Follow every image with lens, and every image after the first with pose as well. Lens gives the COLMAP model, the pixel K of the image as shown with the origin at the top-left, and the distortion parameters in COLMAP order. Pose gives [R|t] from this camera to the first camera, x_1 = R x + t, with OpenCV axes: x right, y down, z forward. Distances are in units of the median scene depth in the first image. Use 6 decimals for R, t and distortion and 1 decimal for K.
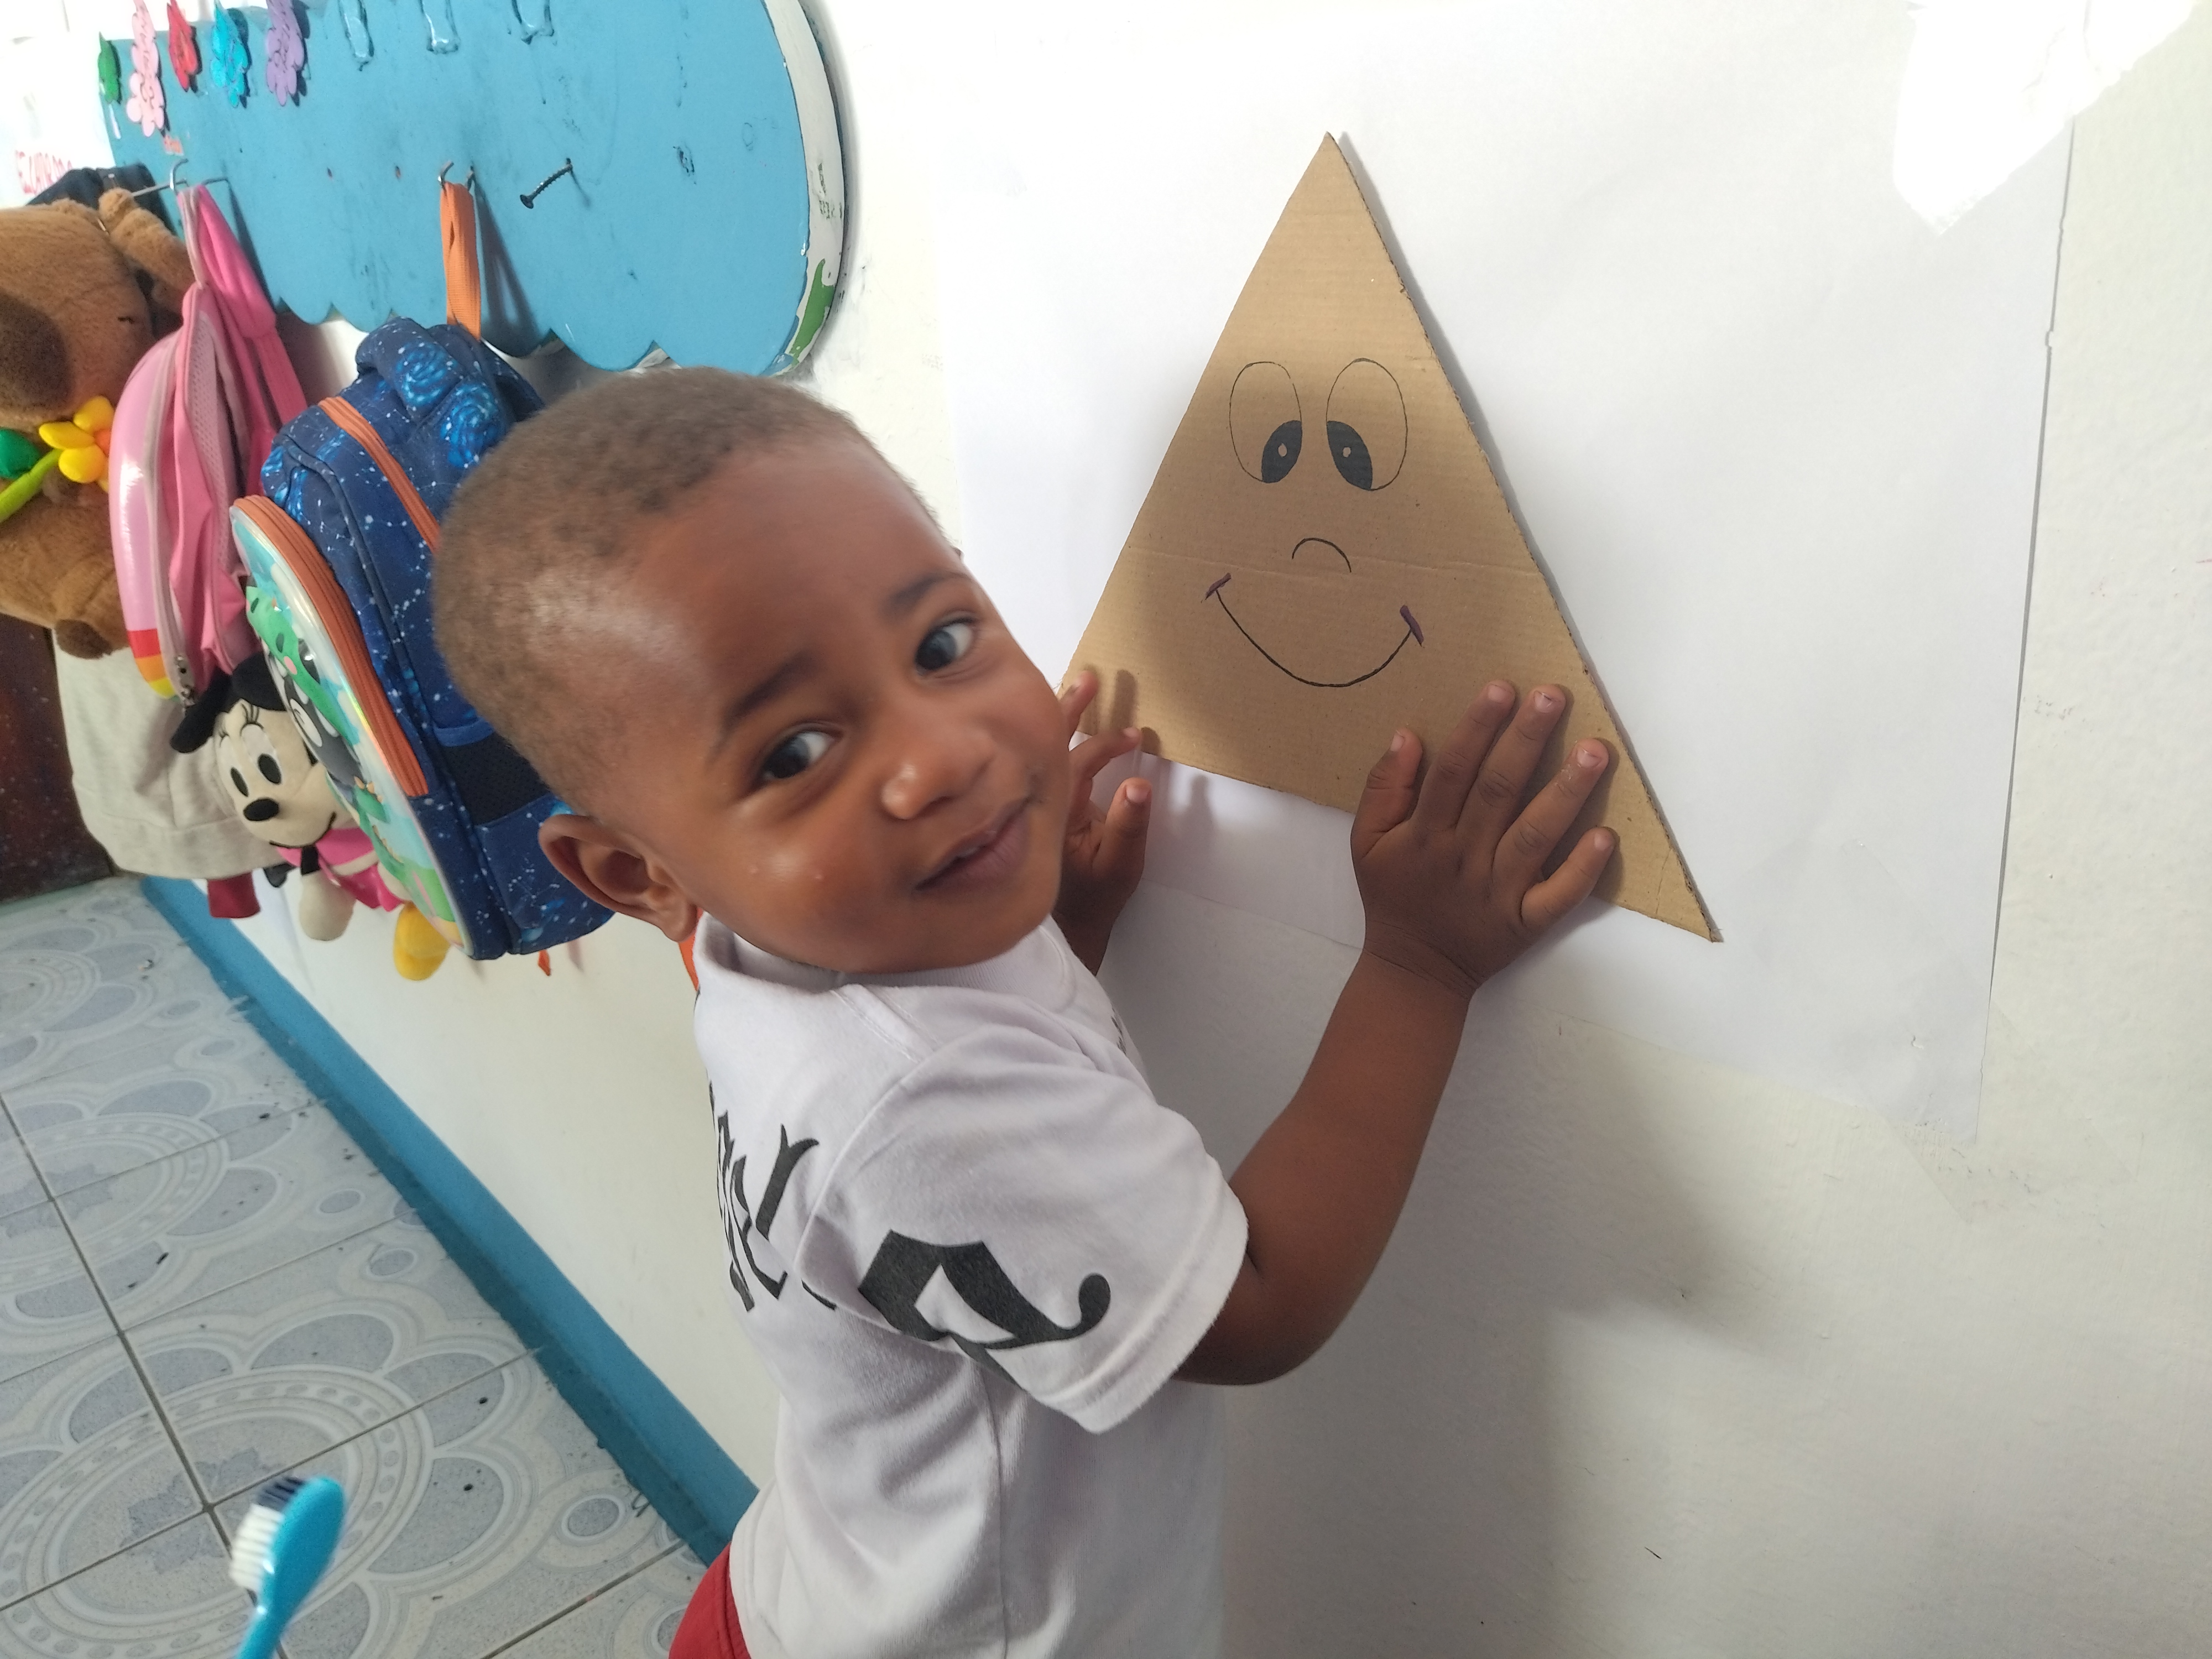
lens RADIAL K [[1710.4, 0, 1106.0], [0, 1710.4, 829.5], [0, 0, 1]] dist [-0.001707, -0.037672]
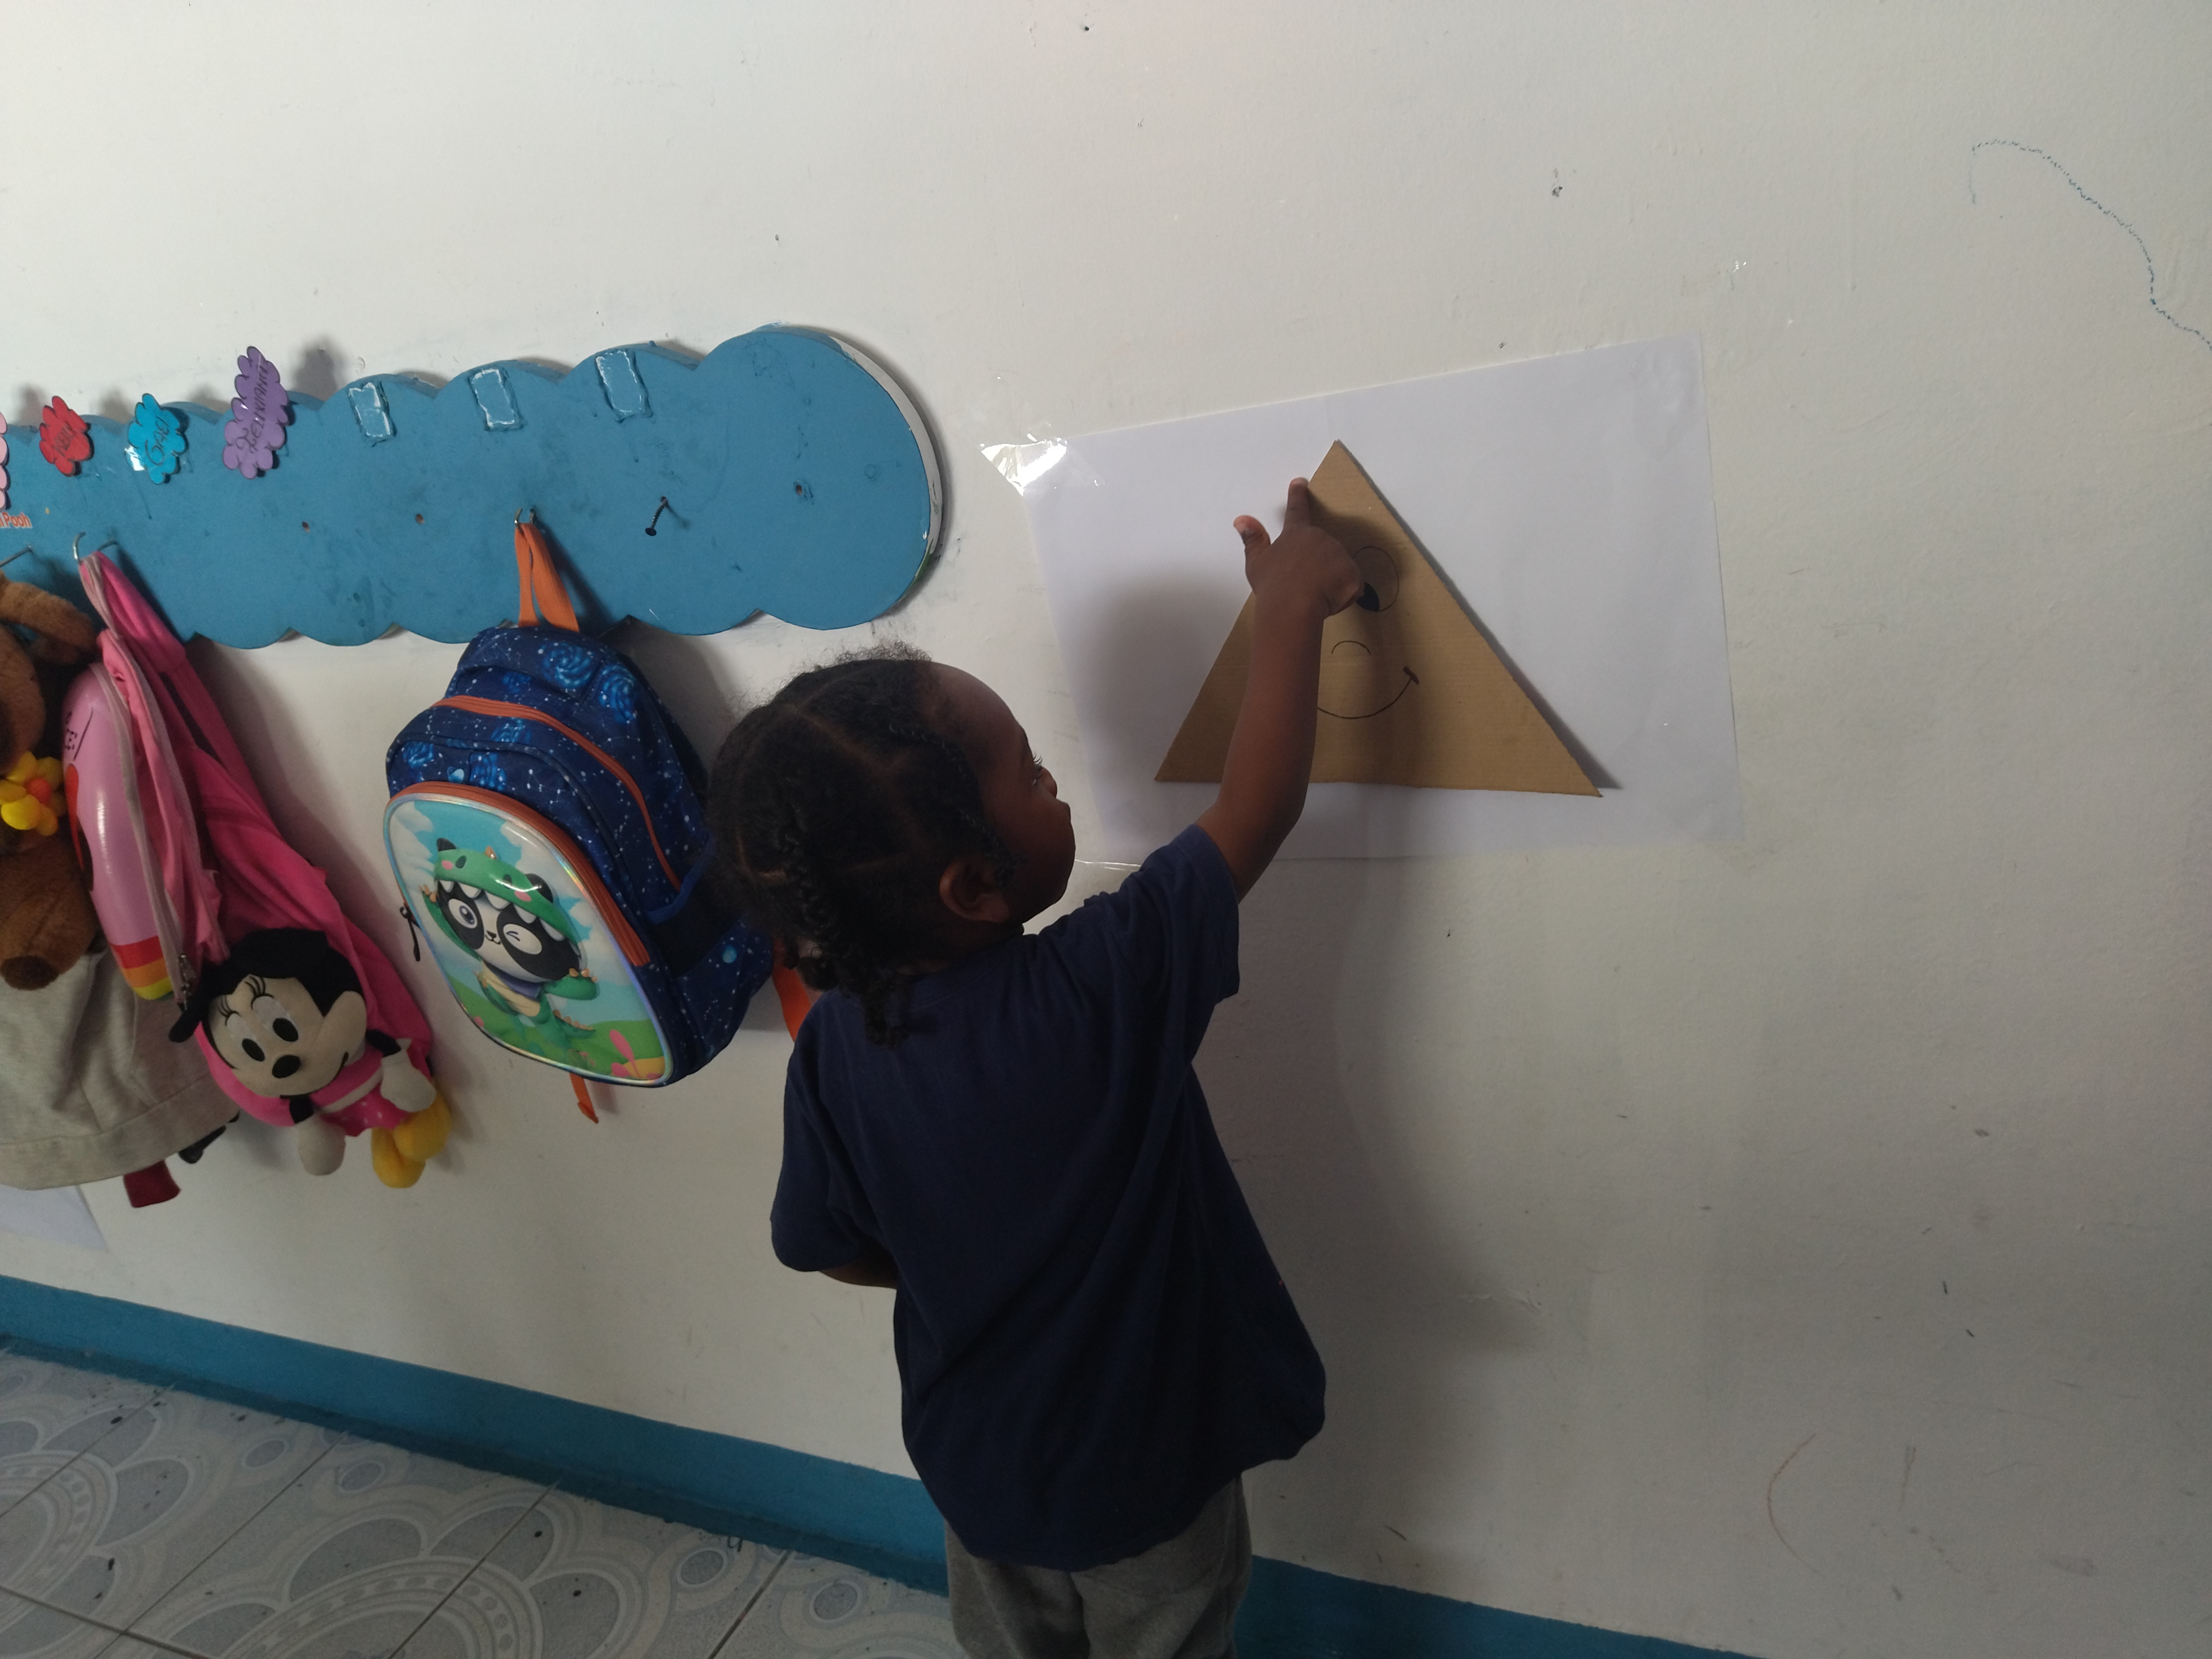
lens RADIAL K [[1725.8, 0, 1106.0], [0, 1725.8, 829.5], [0, 0, 1]] dist [0.002372, 0.001604]
pose [[0.901286, -0.239837, 0.360780, -0.377990], [0.260937, 0.965302, -0.010156, -0.009552], [-0.345826, 0.103295, 0.932596, -0.294032]]
